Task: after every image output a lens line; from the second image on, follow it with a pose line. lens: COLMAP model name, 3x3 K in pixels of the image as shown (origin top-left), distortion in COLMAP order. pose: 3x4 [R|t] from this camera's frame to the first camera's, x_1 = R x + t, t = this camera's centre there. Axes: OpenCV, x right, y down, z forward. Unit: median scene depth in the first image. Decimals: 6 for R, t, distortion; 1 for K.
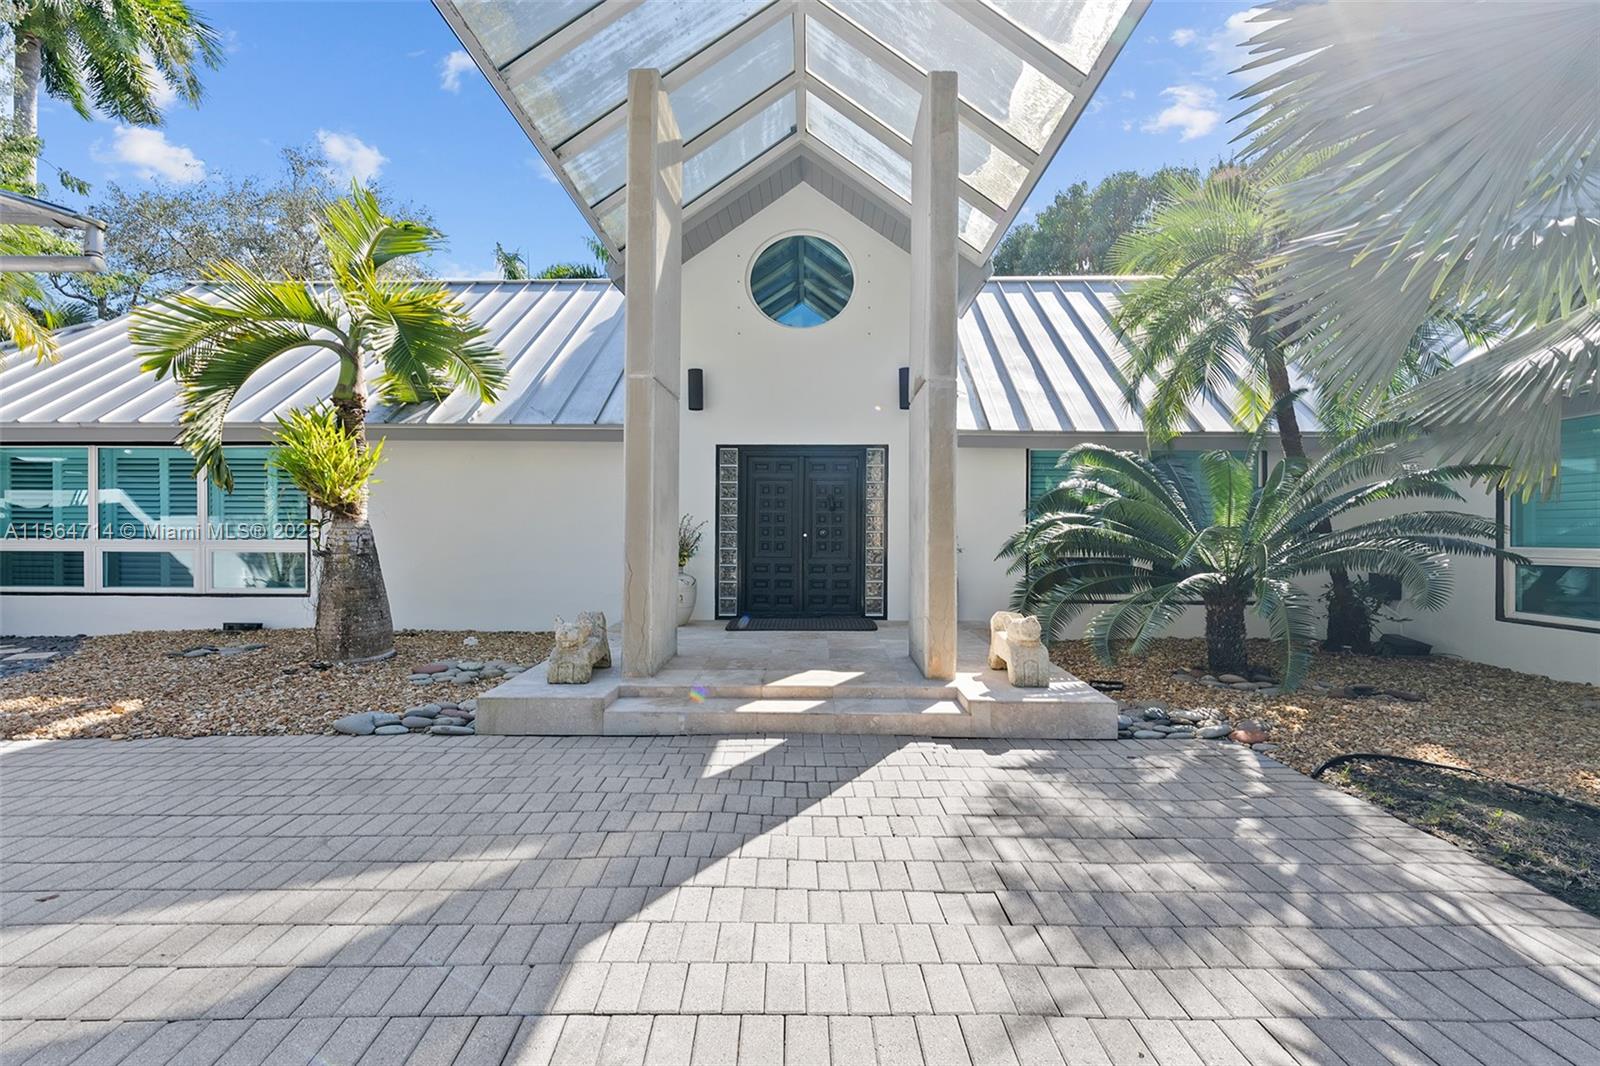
lens RADIAL K [[744.0, 0, 801.1], [0, 744.0, 526.2], [0, 0, 1]] dist [0.012456, -0.002319]
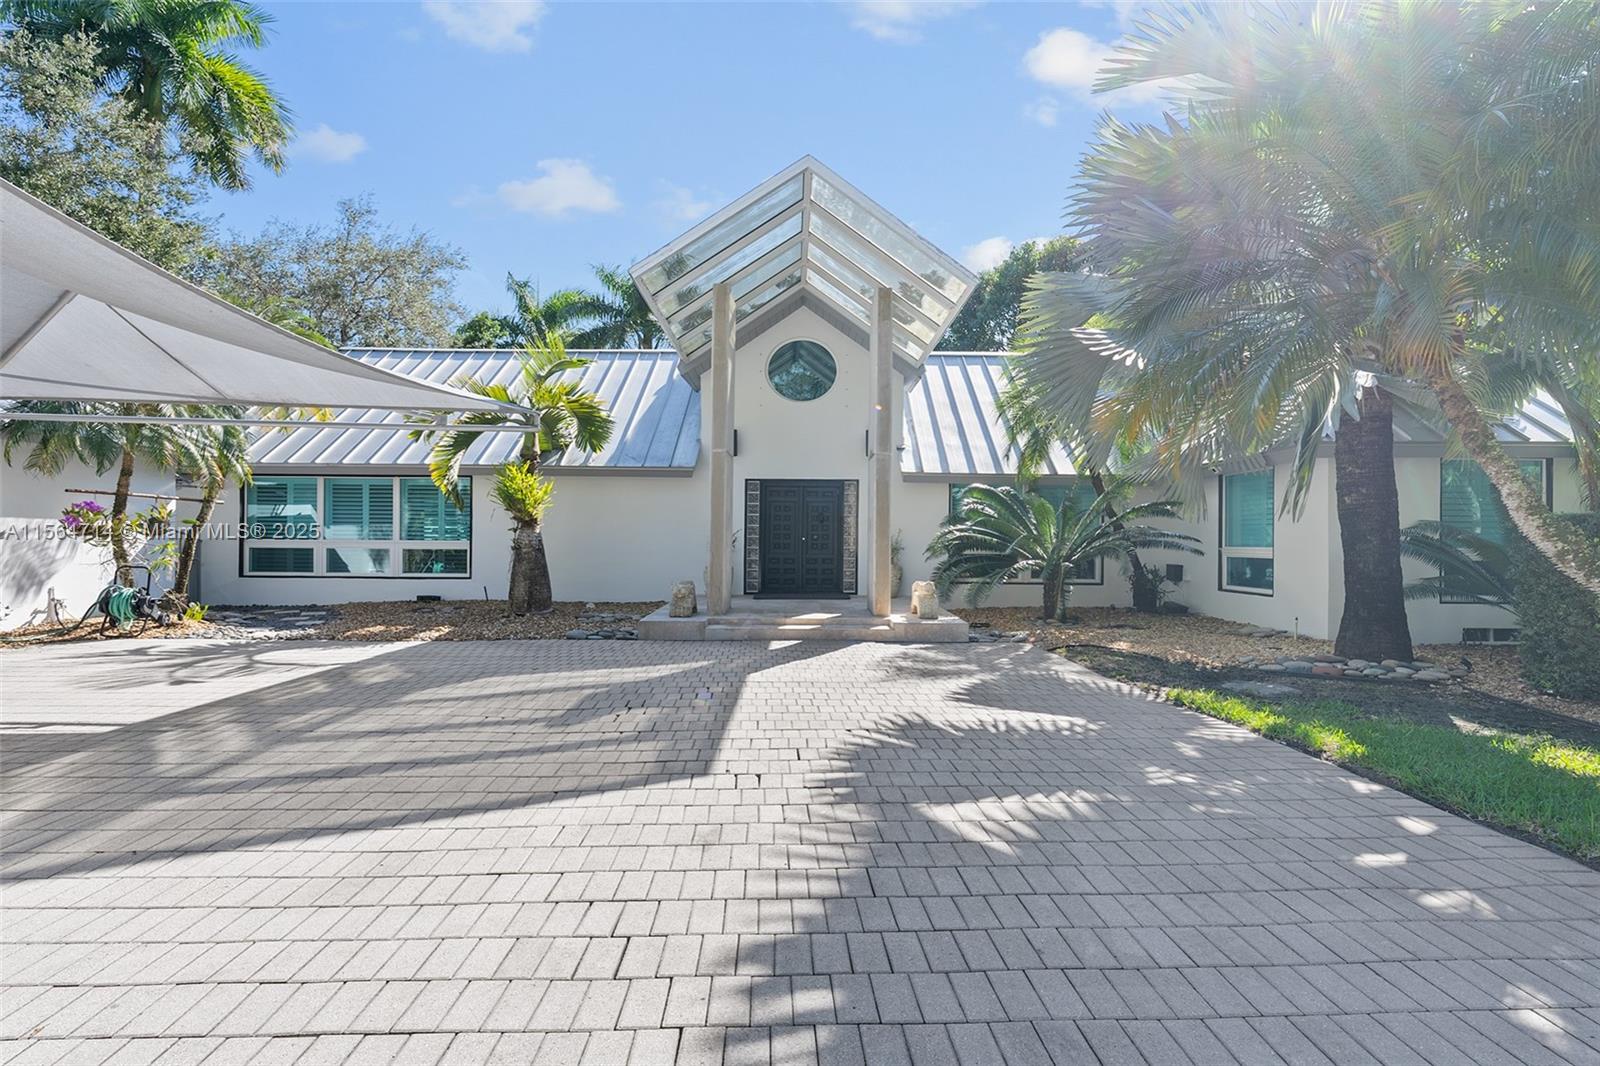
lens RADIAL K [[744.0, 0, 797.8], [0, 744.0, 537.5], [0, 0, 1]] dist [0.012456, -0.002319]
pose [[0.999855, 0.003960, 0.016578, -0.034783], [-0.004044, 0.999979, 0.005019, 0.001688], [-0.016558, -0.005085, 0.999850, -0.558326]]
